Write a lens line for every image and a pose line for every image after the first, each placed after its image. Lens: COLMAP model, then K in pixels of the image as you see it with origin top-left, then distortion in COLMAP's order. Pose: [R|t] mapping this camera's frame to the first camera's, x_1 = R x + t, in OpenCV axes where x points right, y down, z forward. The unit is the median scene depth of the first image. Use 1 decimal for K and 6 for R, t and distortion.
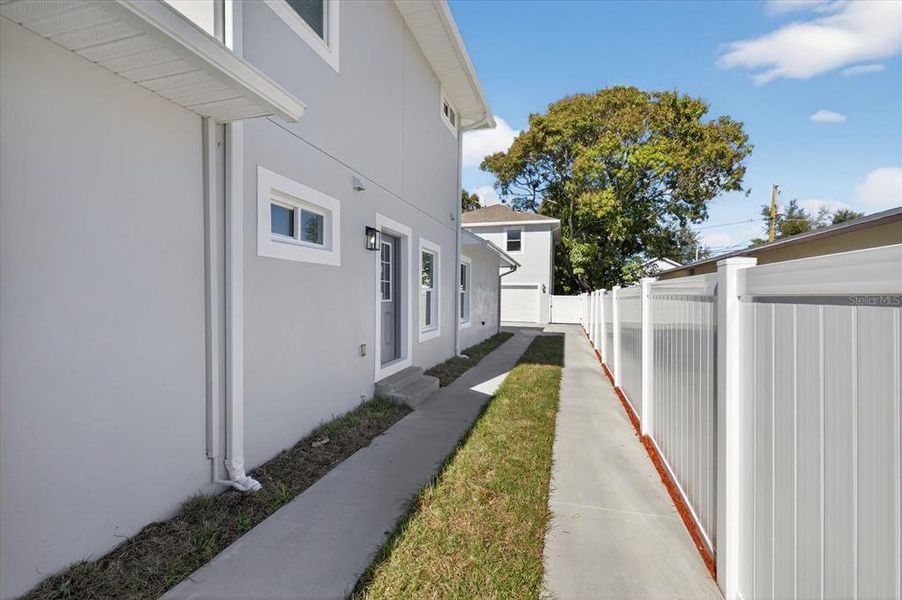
lens RADIAL K [[383.6, 0, 449.3], [0, 383.6, 296.7], [0, 0, 1]] dist [0.002475, -0.001367]
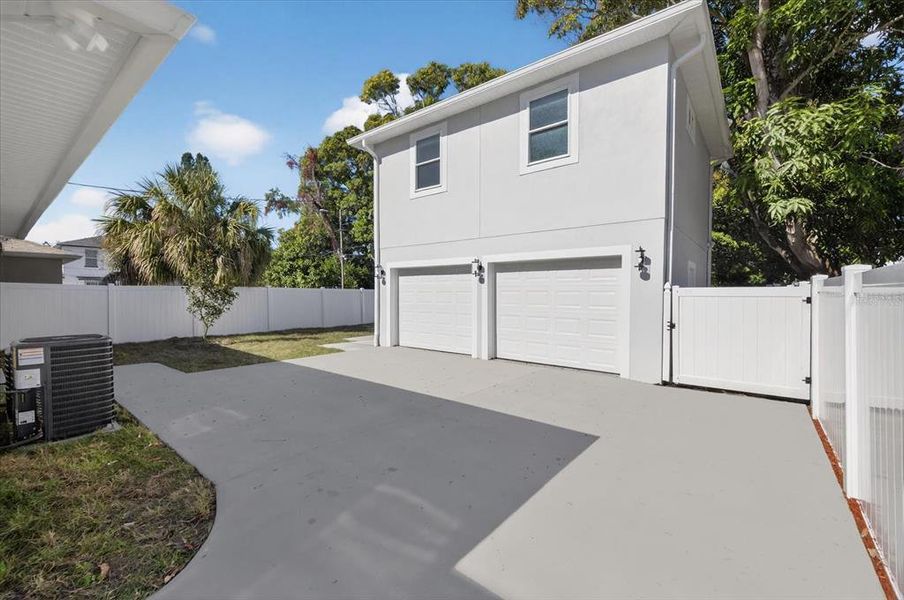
lens RADIAL K [[384.4, 0, 448.3], [0, 384.4, 298.9], [0, 0, 1]] dist [0.002475, -0.001367]
pose [[0.924966, -0.008397, -0.379957, 0.220738], [0.010303, 0.999942, 0.002983, 0.002546], [0.379910, -0.006674, 0.924999, 0.673087]]
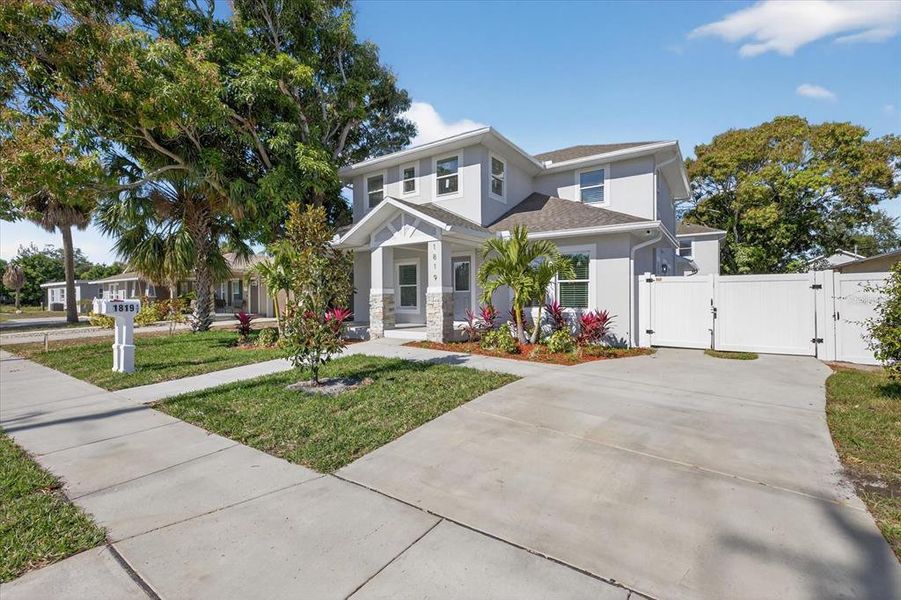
lens RADIAL K [[383.1, 0, 455.1], [0, 383.1, 298.2], [0, 0, 1]] dist [0.002475, -0.001367]
pose [[0.952985, -0.018561, -0.302447, -0.189655], [0.017596, 0.999828, -0.005915, 0.016427], [0.302505, 0.000315, 0.953148, -0.486134]]
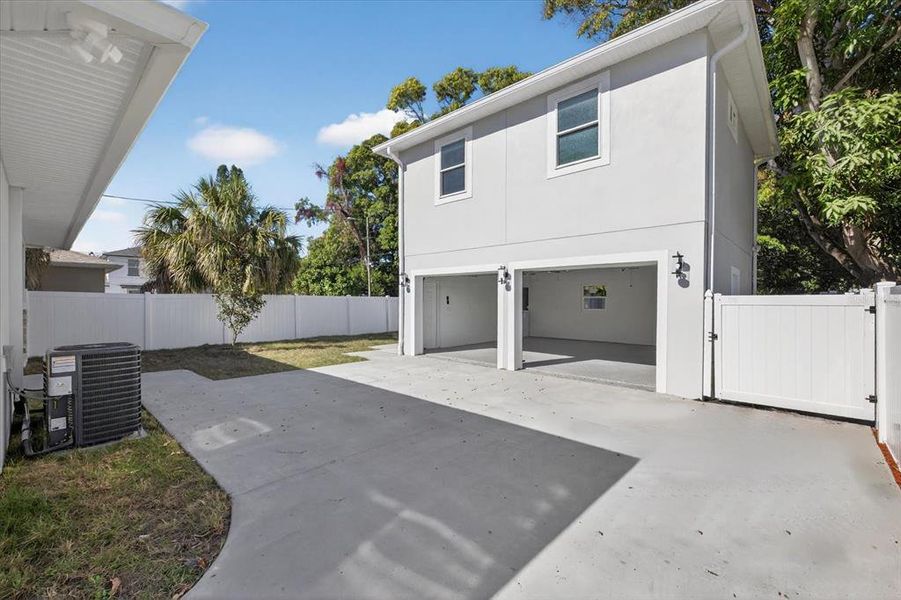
lens RADIAL K [[383.1, 0, 451.9], [0, 383.1, 300.1], [0, 0, 1]] dist [0.002475, -0.001367]
pose [[0.896165, -0.013474, -0.443517, 0.221706], [0.009924, 0.999897, -0.010324, 0.000414], [0.443610, 0.004850, 0.896207, 0.685805]]
